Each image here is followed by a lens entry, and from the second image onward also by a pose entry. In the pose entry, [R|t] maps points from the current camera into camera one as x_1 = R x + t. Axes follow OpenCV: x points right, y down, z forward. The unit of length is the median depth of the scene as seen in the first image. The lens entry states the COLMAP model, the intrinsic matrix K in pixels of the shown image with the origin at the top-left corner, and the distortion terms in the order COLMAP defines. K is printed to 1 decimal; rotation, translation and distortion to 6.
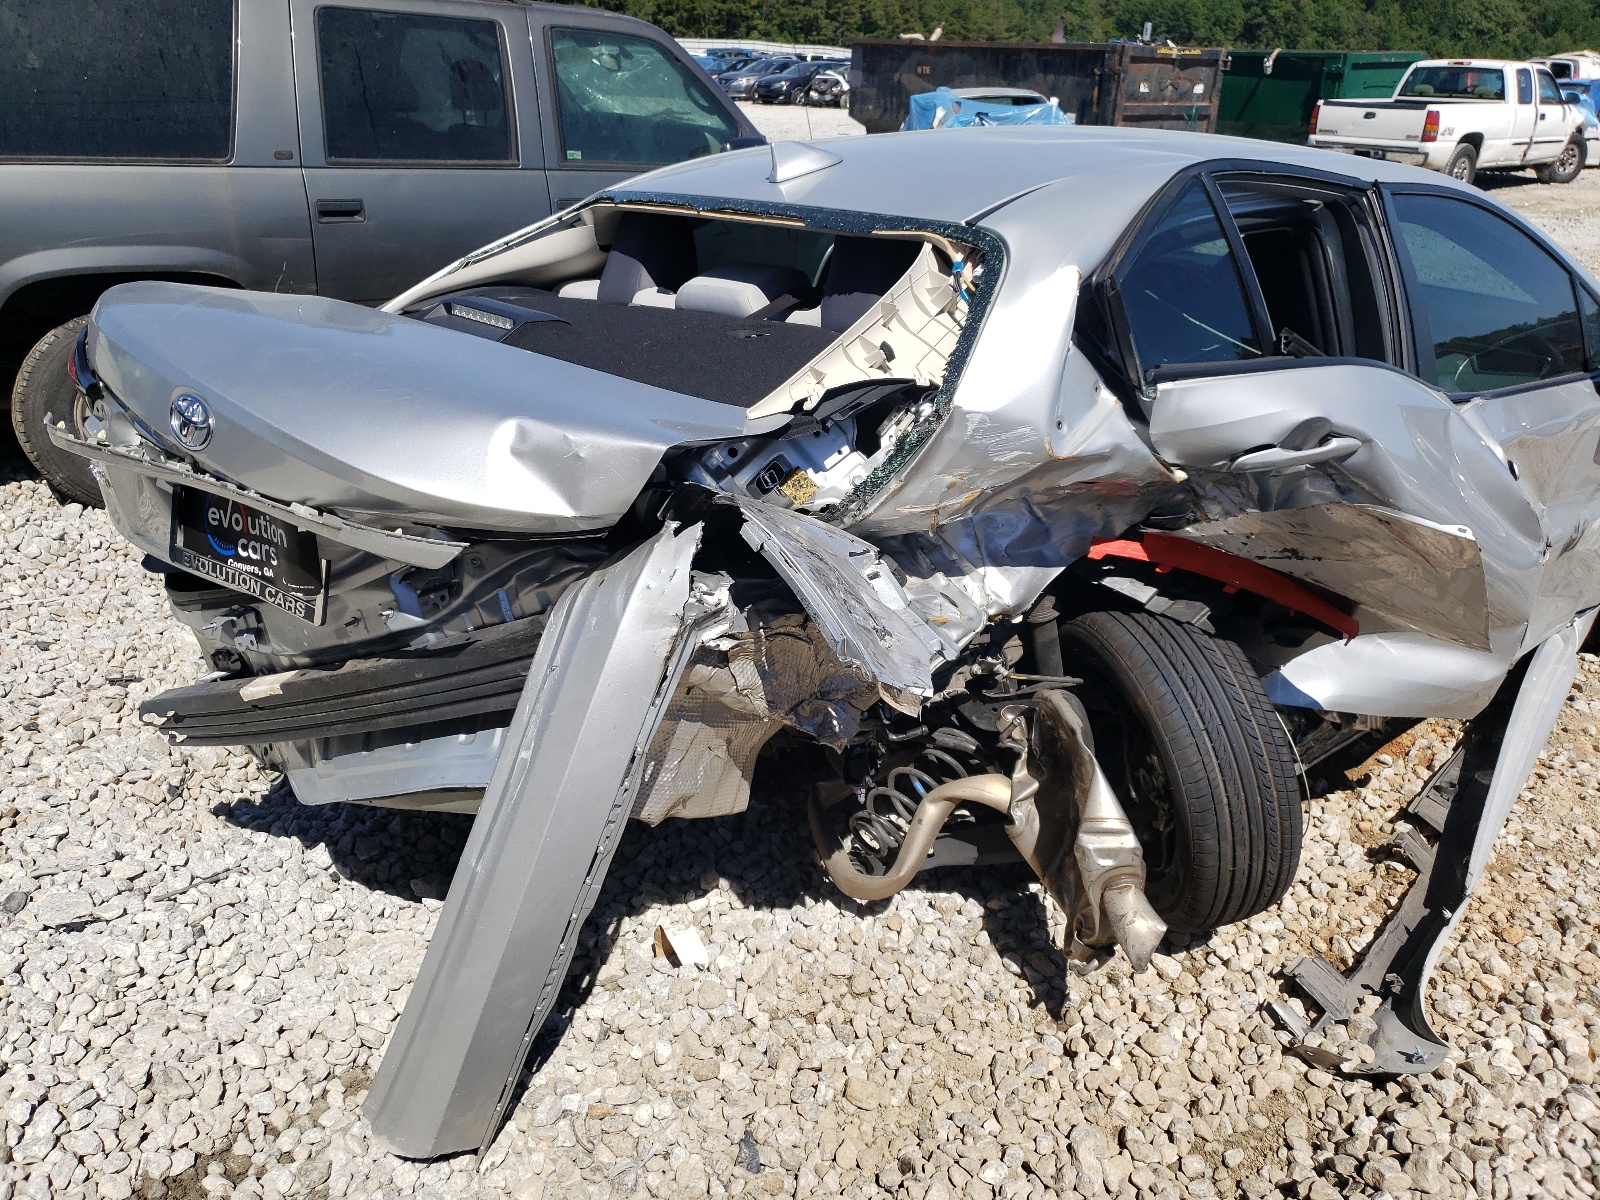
lens RADIAL K [[1210.3, 0, 800.0], [0, 1210.3, 600.0], [0, 0, 1]] dist [-0.015157, 0.055934]
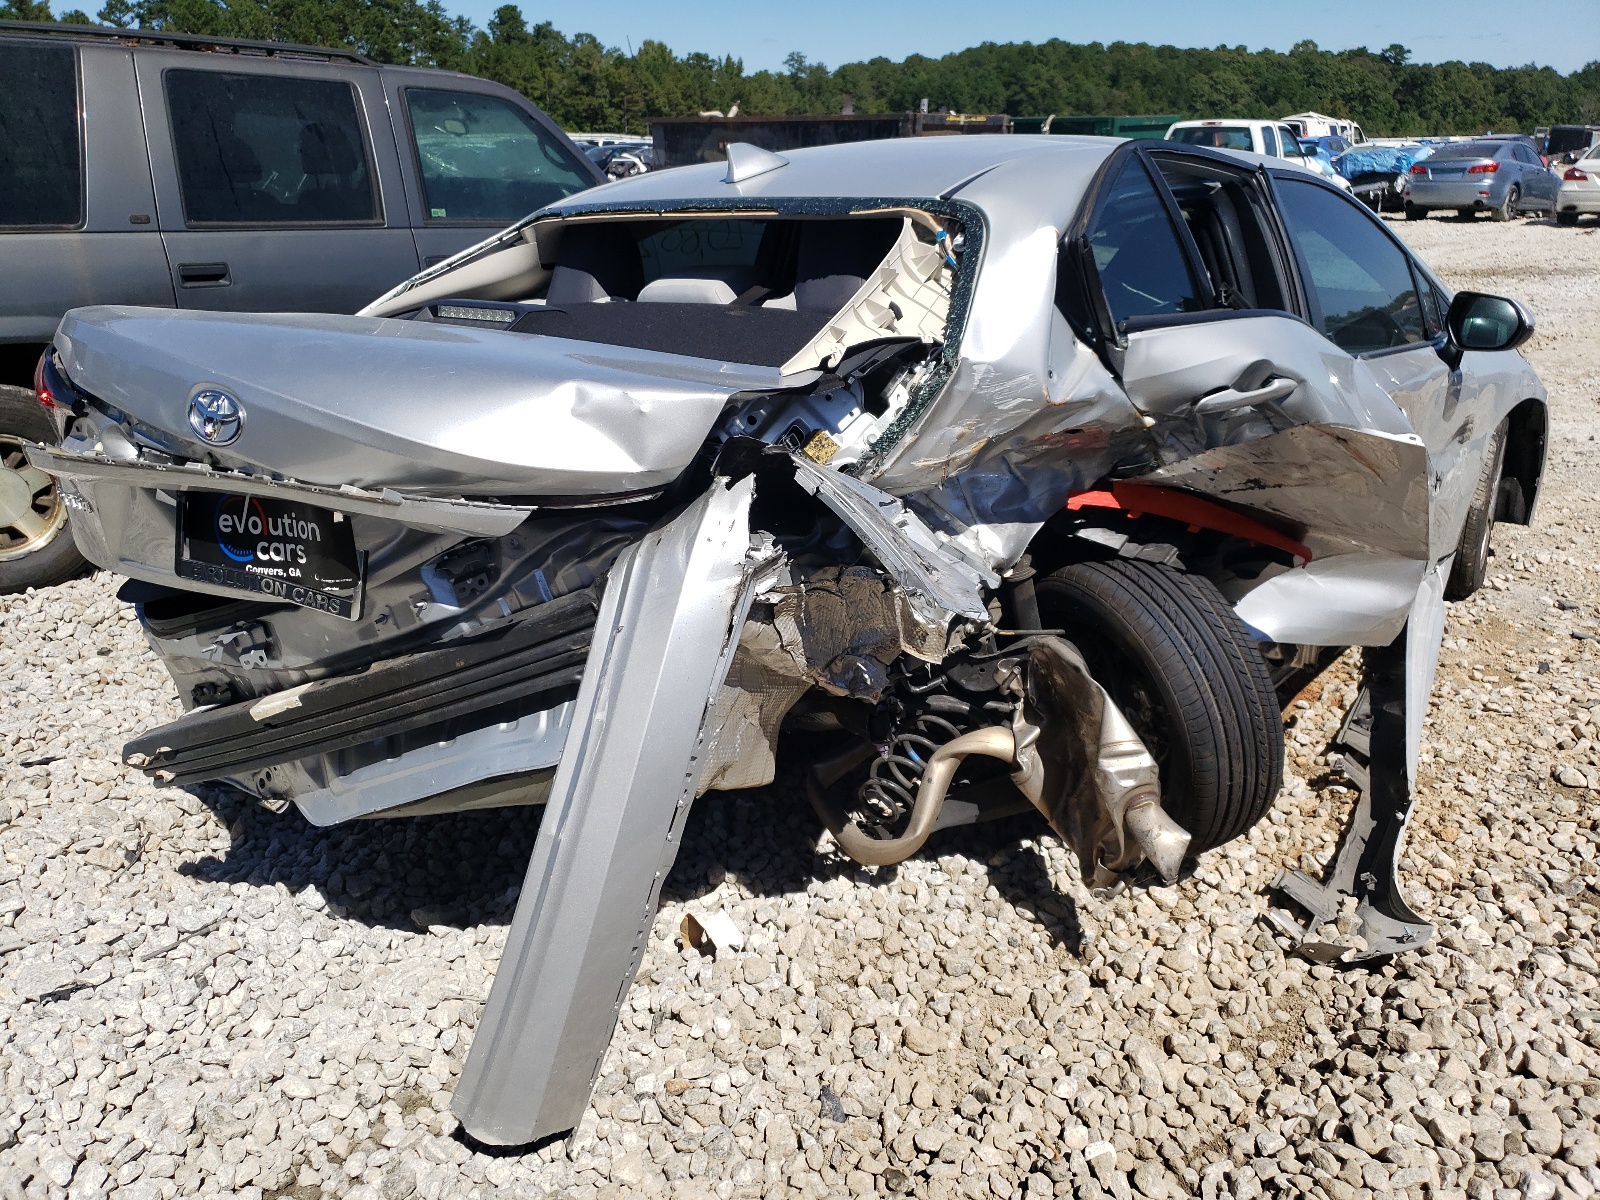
lens RADIAL K [[1207.2, 0, 805.4], [0, 1207.2, 609.3], [0, 0, 1]] dist [-0.004406, 0.031010]
pose [[0.985520, -0.091205, 0.142940, -0.153372], [0.098557, 0.994104, -0.045208, 0.080063], [-0.137974, 0.058641, 0.988698, -0.016916]]
